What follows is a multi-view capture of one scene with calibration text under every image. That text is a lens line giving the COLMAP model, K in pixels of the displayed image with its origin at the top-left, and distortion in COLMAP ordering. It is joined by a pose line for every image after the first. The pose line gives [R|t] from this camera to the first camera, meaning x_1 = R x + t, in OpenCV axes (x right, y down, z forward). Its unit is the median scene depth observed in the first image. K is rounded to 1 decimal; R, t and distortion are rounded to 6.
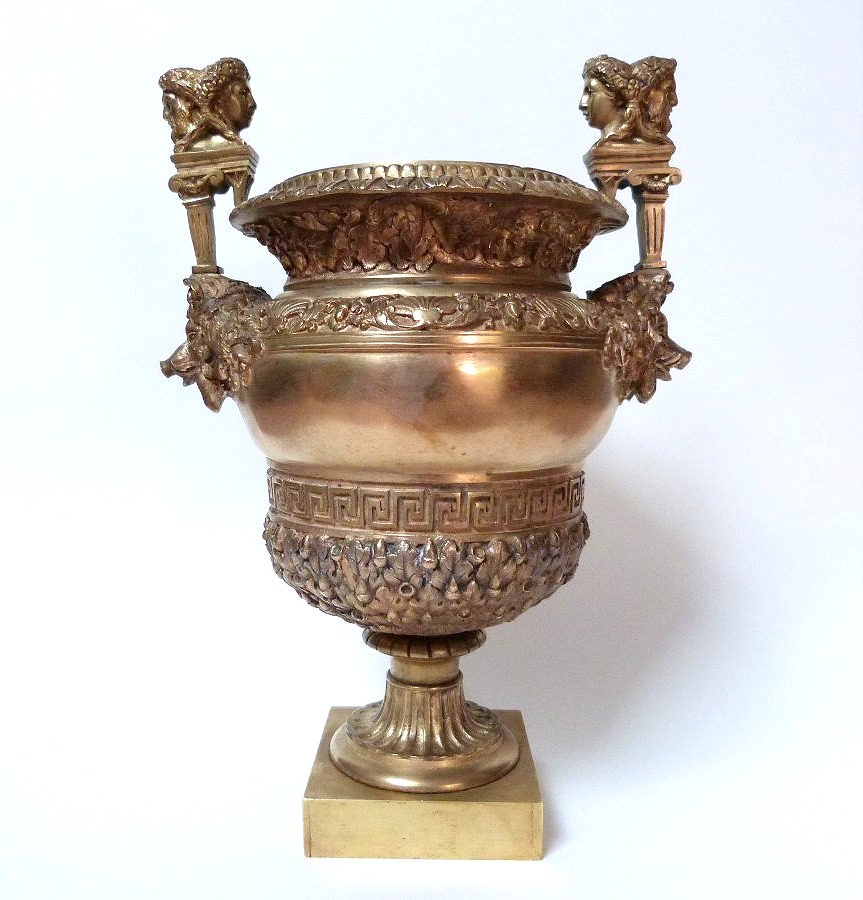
lens RADIAL K [[867.2, 0, 431.5], [0, 867.2, 450.0], [0, 0, 1]] dist [-0.001978, -0.000953]
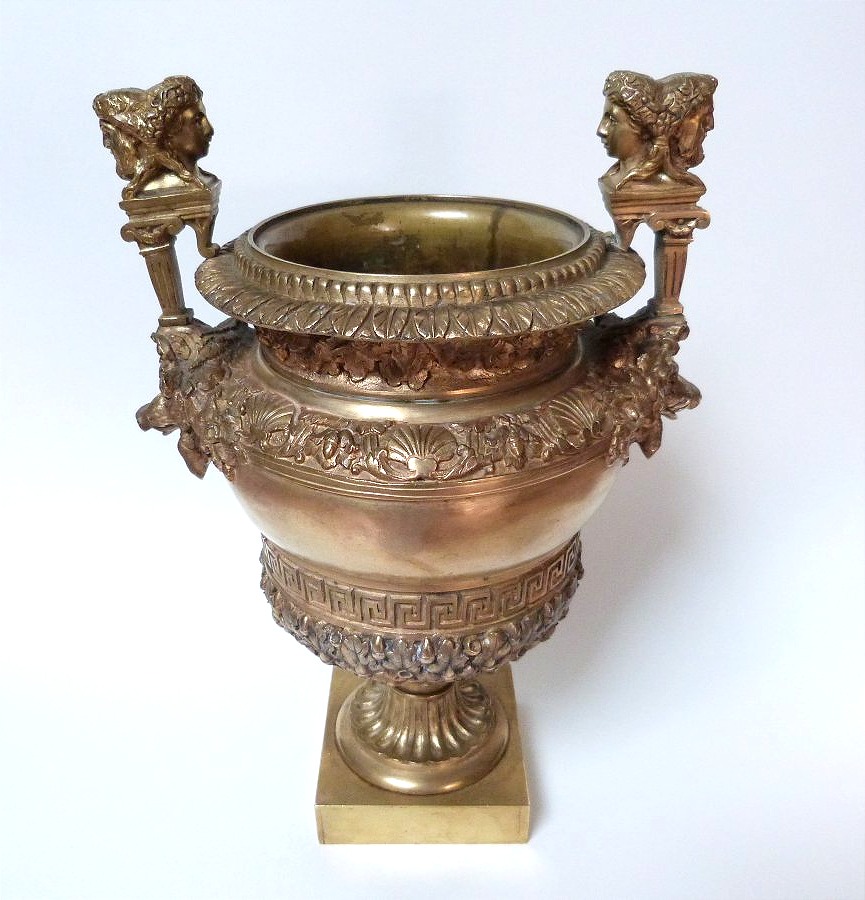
lens RADIAL K [[867.2, 0, 432.5], [0, 867.2, 450.0], [0, 0, 1]] dist [-0.001978, -0.000953]
pose [[0.999826, -0.013235, 0.013162, -0.005512], [0.007933, 0.939595, 0.342196, -0.407947], [-0.016896, -0.342032, 0.939536, 0.107369]]
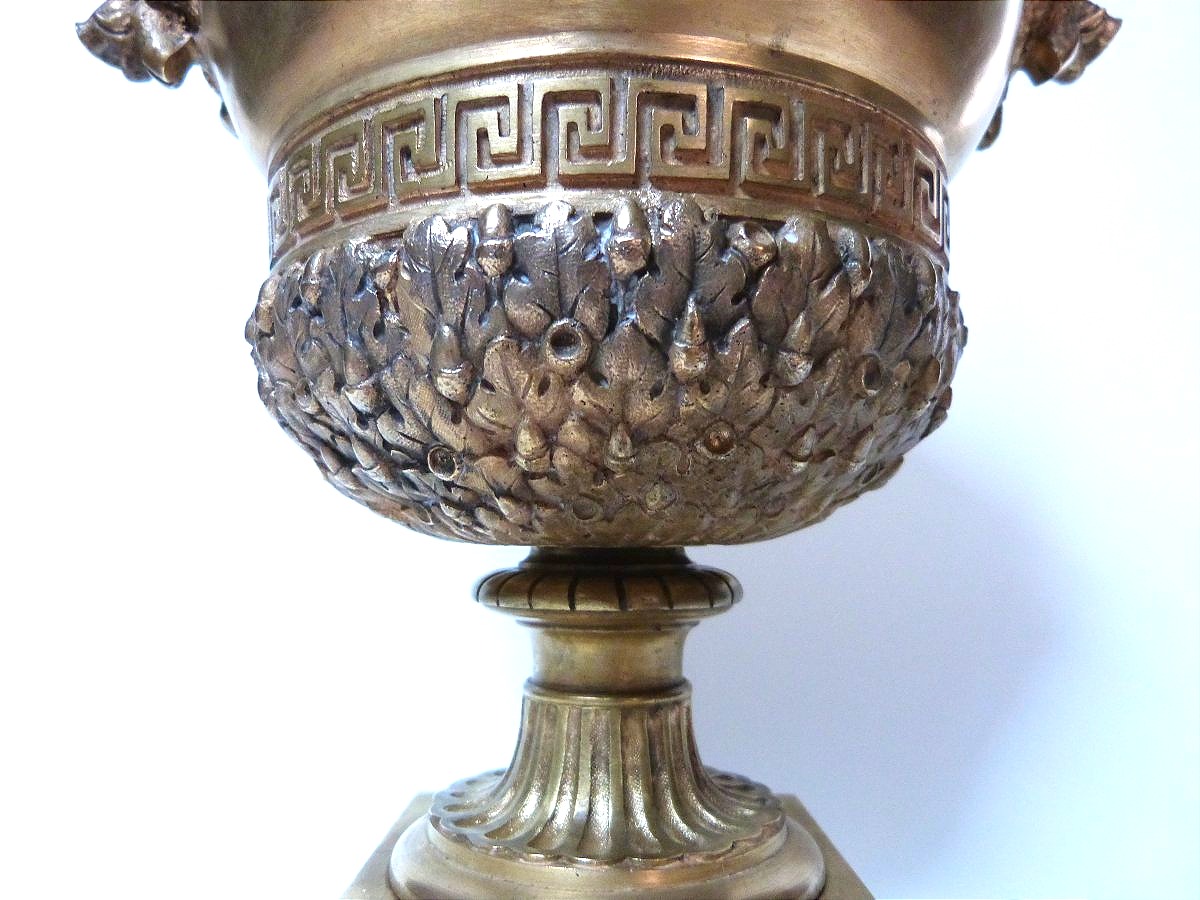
lens RADIAL K [[885.7, 0, 600.0], [0, 885.7, 450.0], [0, 0, 1]] dist [-0.043464, 0.003496]
pose [[0.999991, -0.004032, 0.001446, -0.013407], [0.004236, 0.980892, -0.194505, 0.255758], [-0.000634, 0.194509, 0.980900, 0.584774]]
